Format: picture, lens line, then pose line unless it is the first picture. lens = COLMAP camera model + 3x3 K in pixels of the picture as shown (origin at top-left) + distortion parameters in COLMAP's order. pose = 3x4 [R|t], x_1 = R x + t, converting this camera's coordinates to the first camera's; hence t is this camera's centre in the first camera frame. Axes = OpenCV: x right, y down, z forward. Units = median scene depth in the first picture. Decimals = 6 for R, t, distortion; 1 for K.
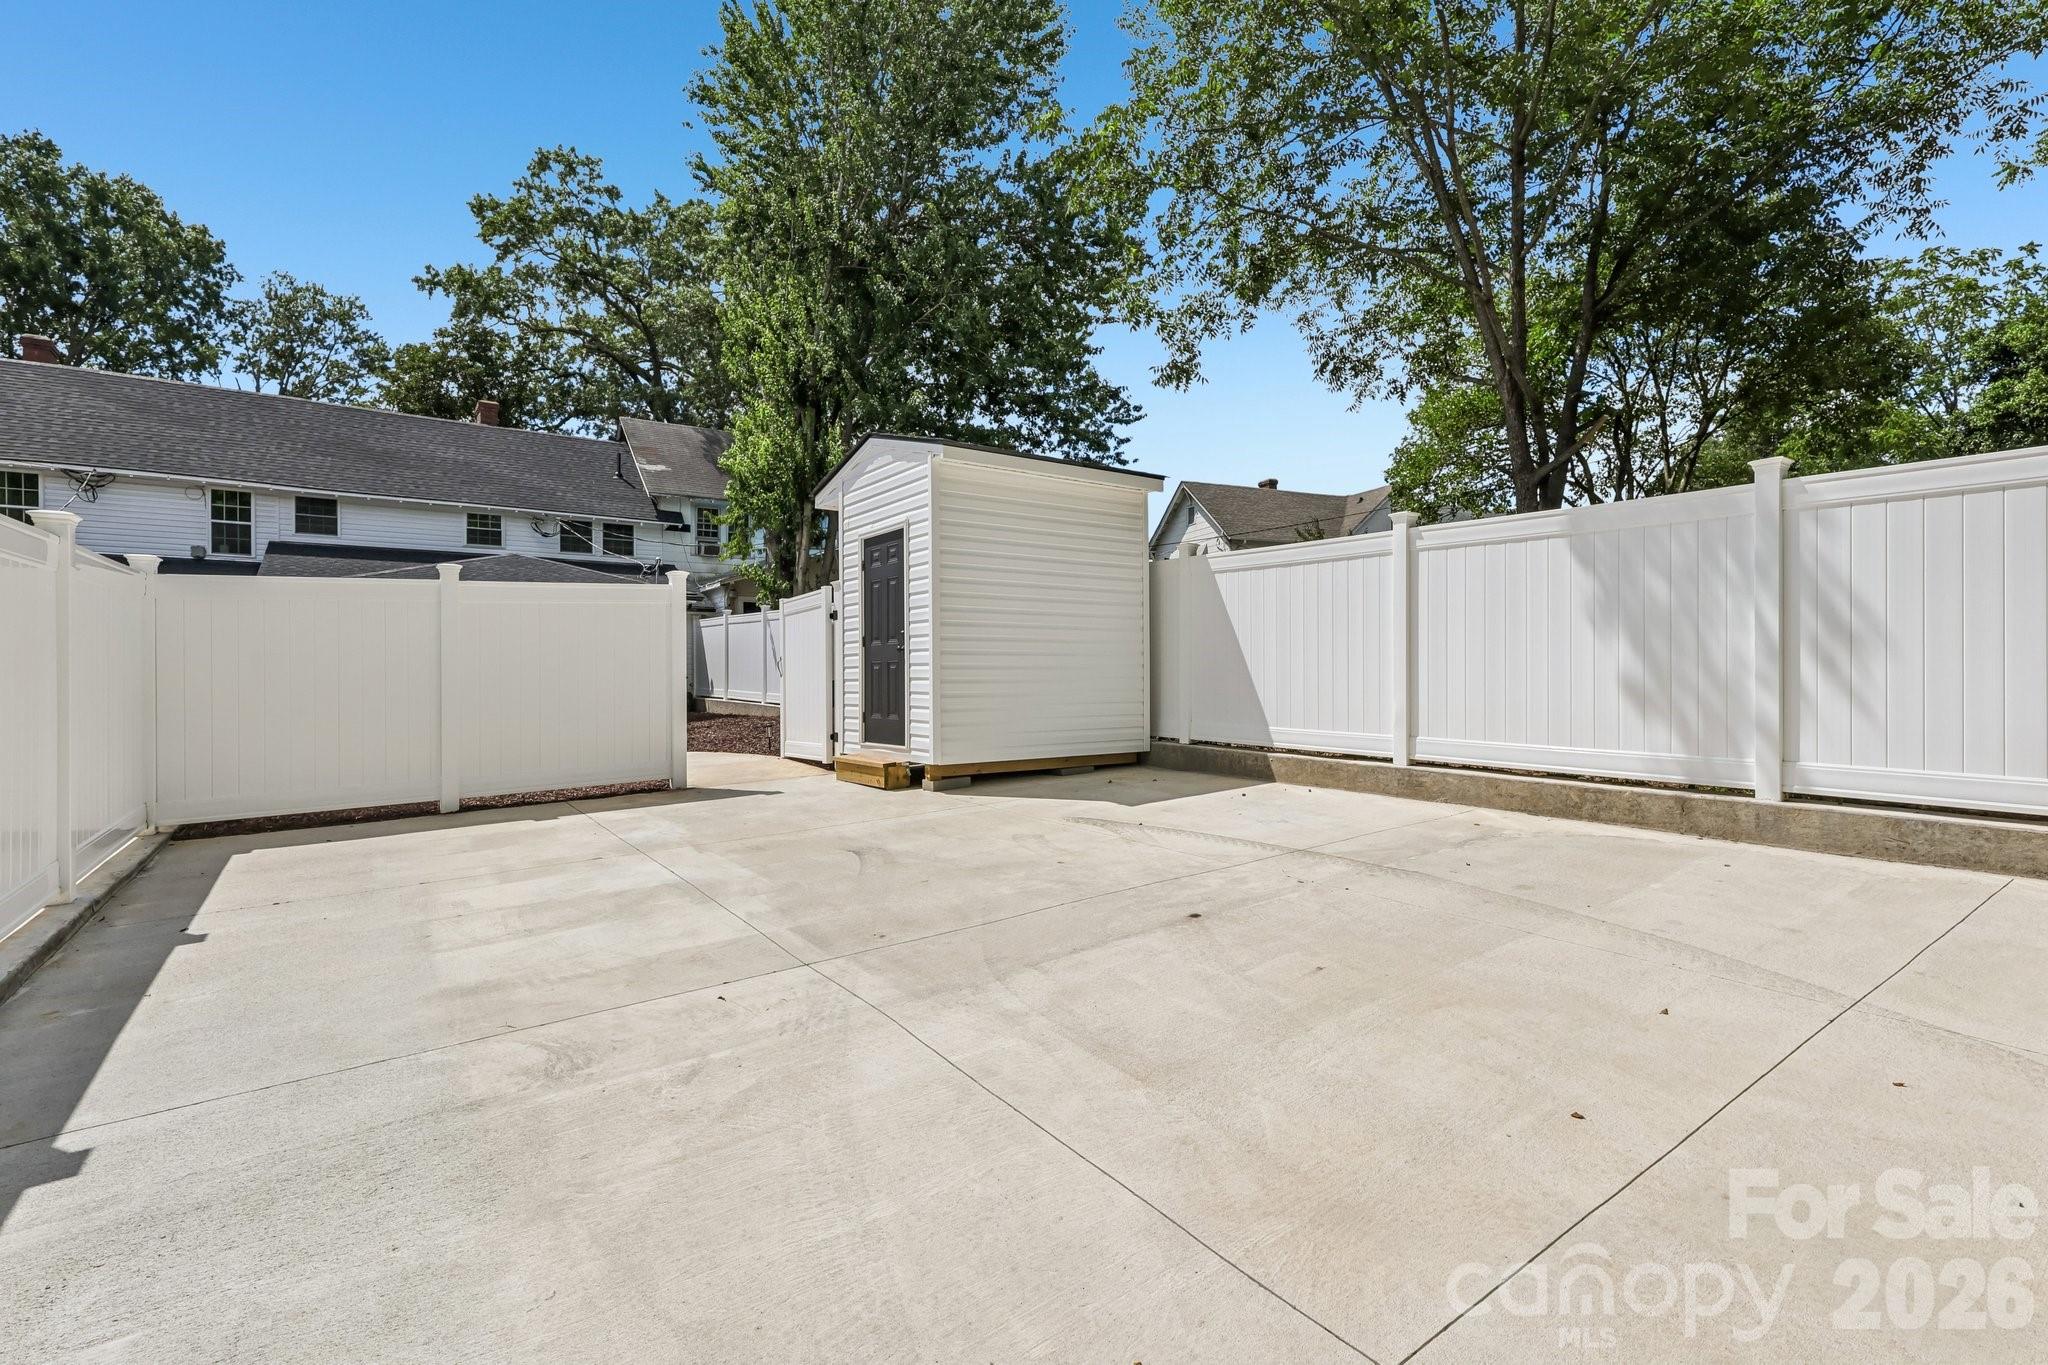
lens RADIAL K [[1012.4, 0, 1024.0], [0, 1012.4, 682.5], [0, 0, 1]] dist [0.025835, -0.000299]
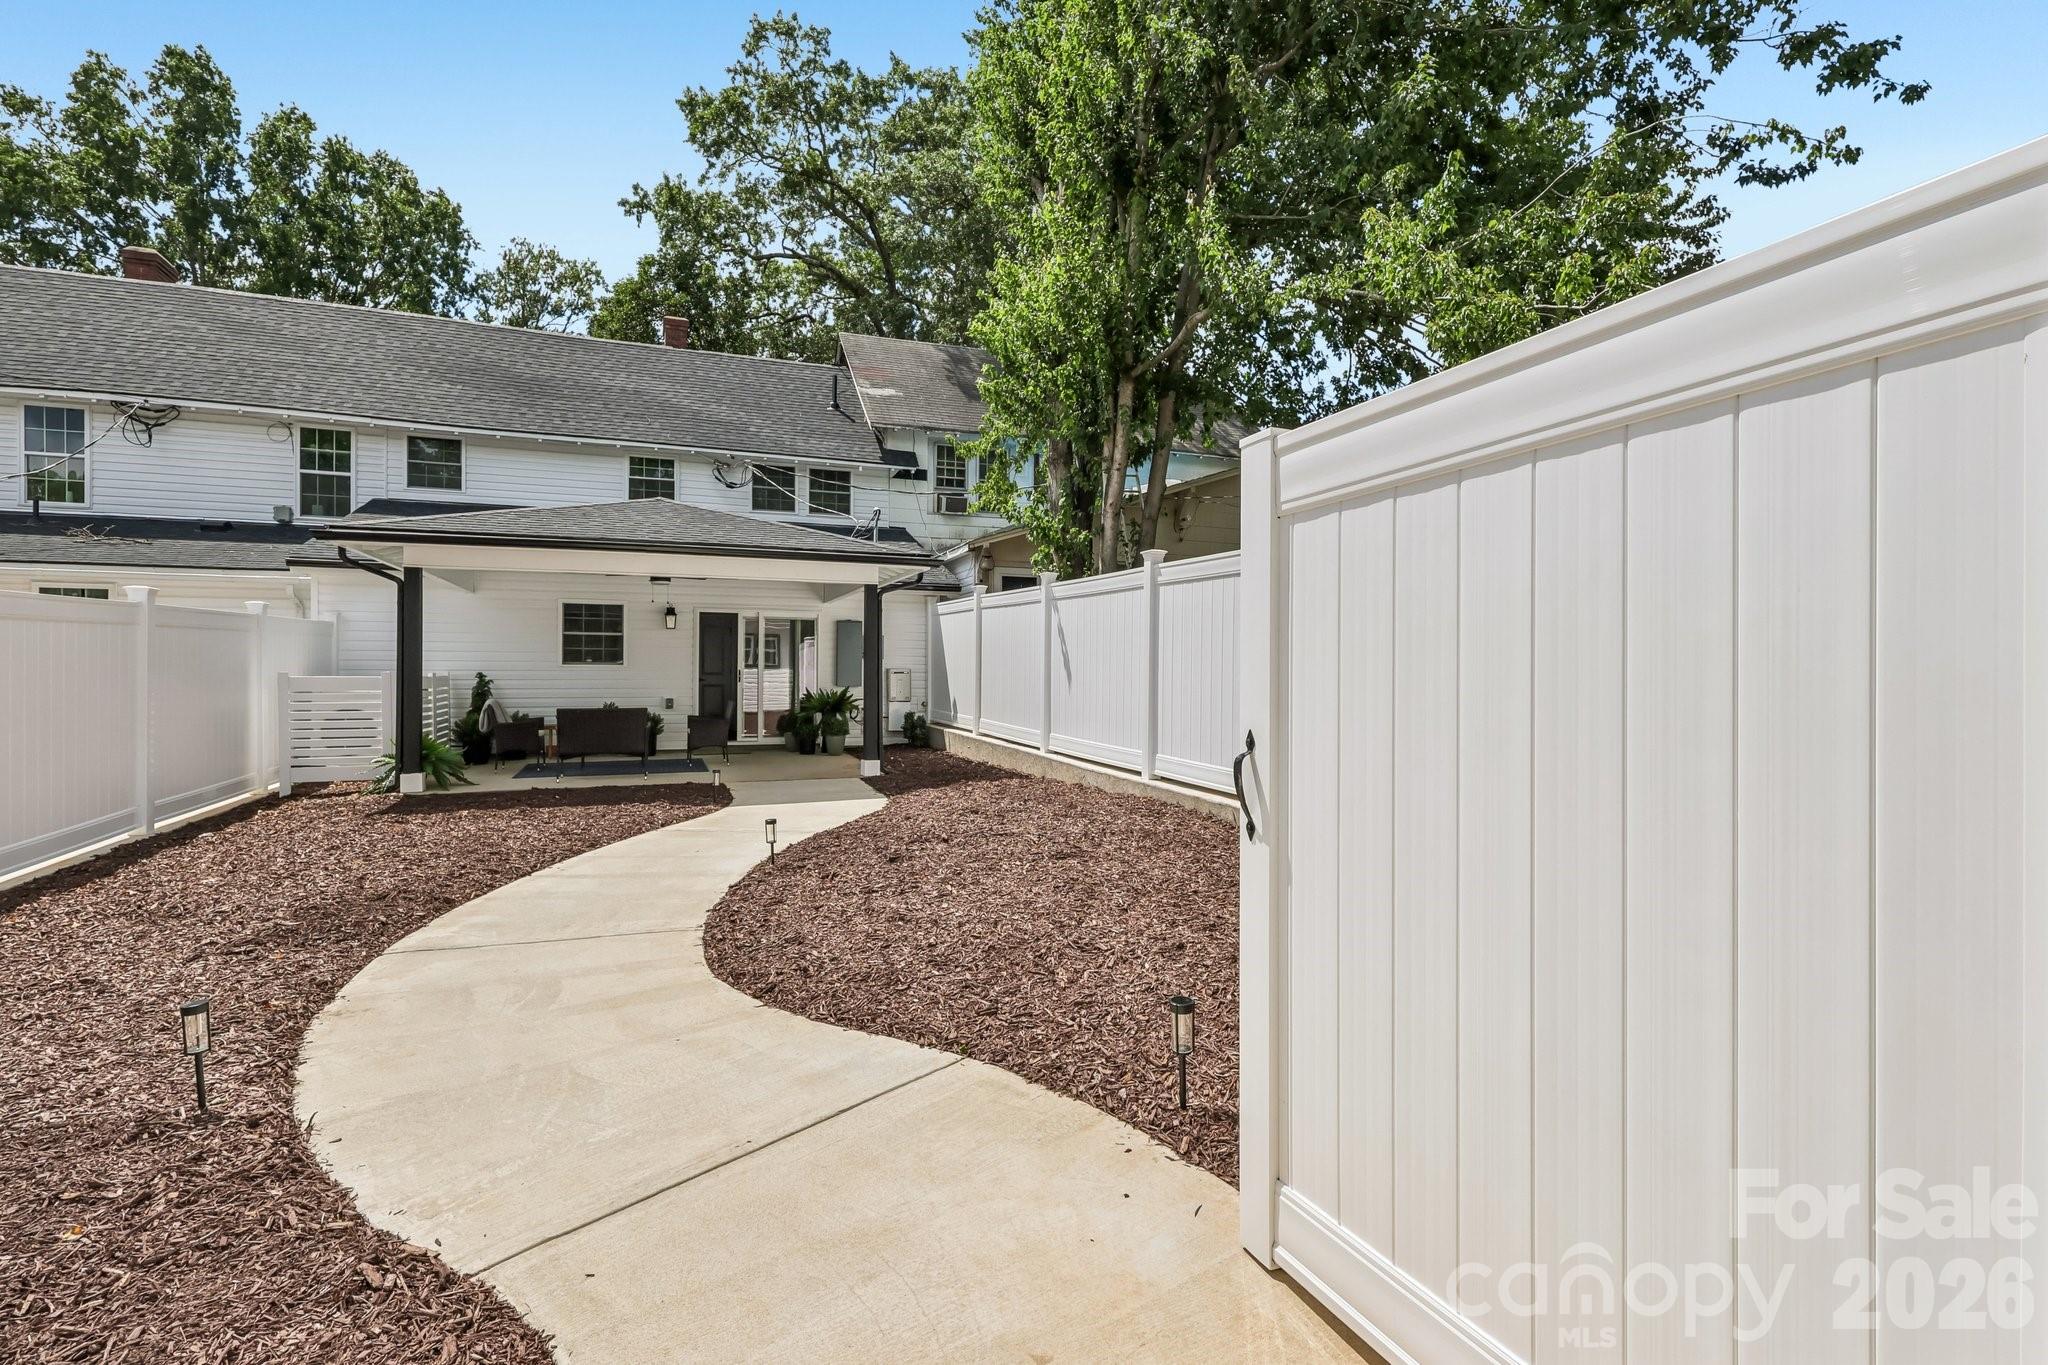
lens RADIAL K [[1012.4, 0, 1024.0], [0, 1012.4, 682.5], [0, 0, 1]] dist [0.025835, -0.000299]
pose [[0.973536, 0.009607, -0.228332, -0.103801], [-0.007646, 0.999926, 0.009472, -0.015551], [0.228406, -0.007476, 0.973537, 0.337943]]
